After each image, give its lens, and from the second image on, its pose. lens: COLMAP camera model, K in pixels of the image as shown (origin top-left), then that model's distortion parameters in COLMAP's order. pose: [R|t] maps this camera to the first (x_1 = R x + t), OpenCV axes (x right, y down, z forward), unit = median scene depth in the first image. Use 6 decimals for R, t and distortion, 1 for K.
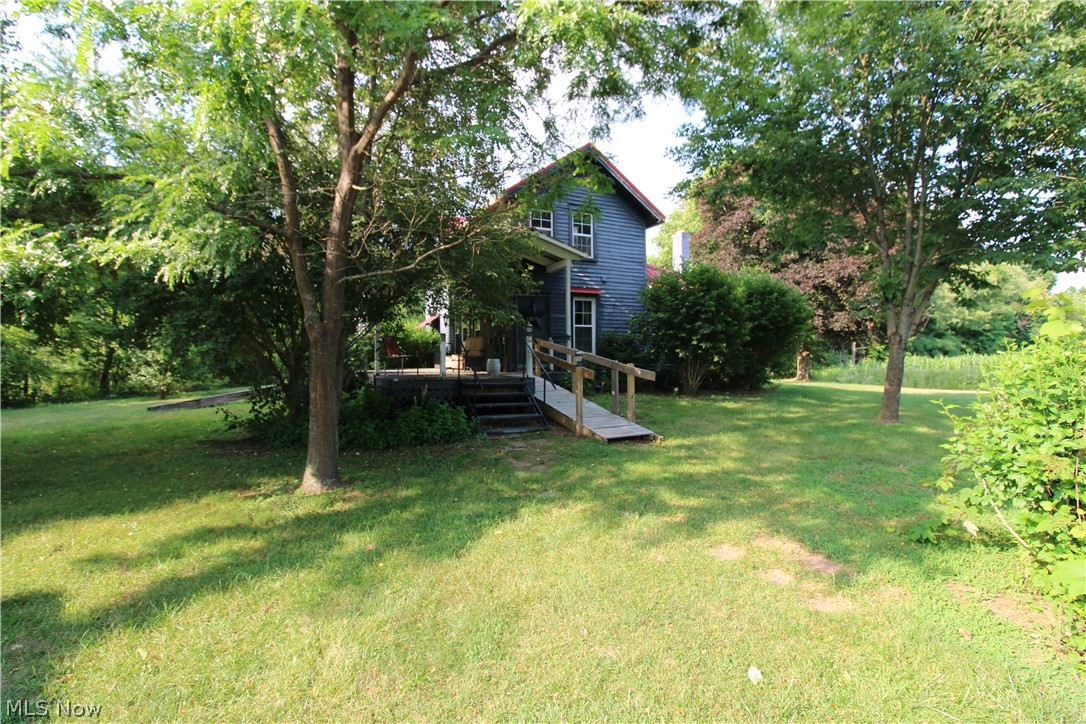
lens RADIAL K [[499.6, 0, 541.9], [0, 499.6, 338.3], [0, 0, 1]] dist [0.000013, -0.000014]
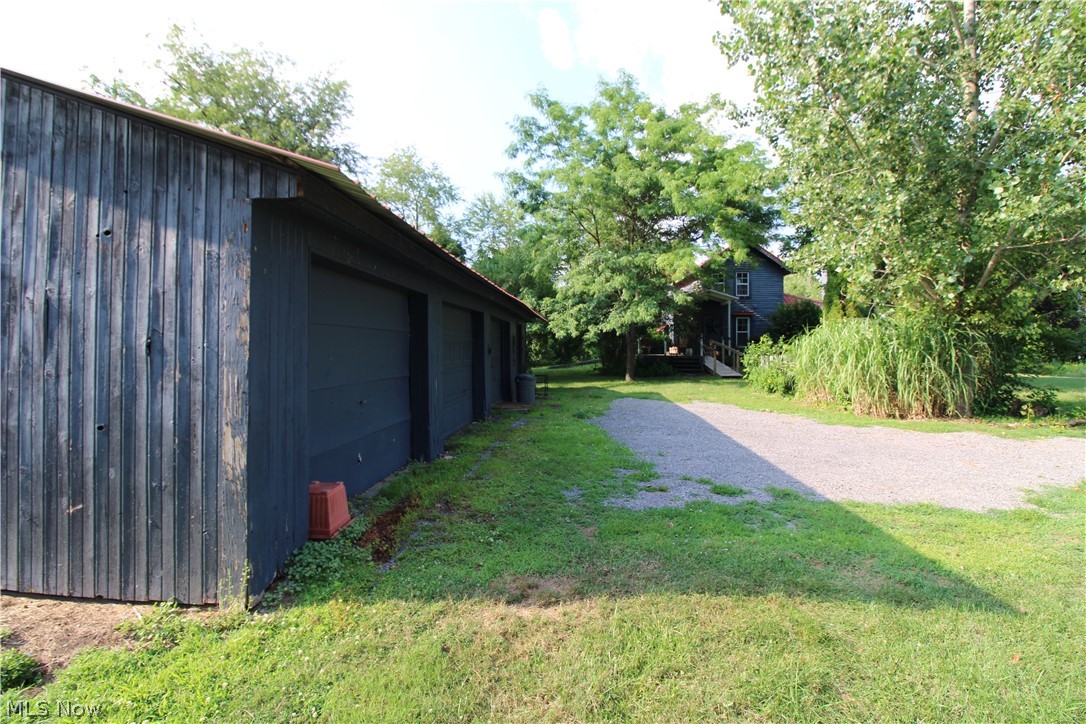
lens RADIAL K [[499.6, 0, 541.9], [0, 499.6, 338.3], [0, 0, 1]] dist [0.000013, -0.000014]
pose [[0.886712, -0.004483, -0.462301, 0.313807], [0.010238, 0.999898, 0.009941, -0.029294], [0.462209, -0.013548, 0.886668, -1.161465]]
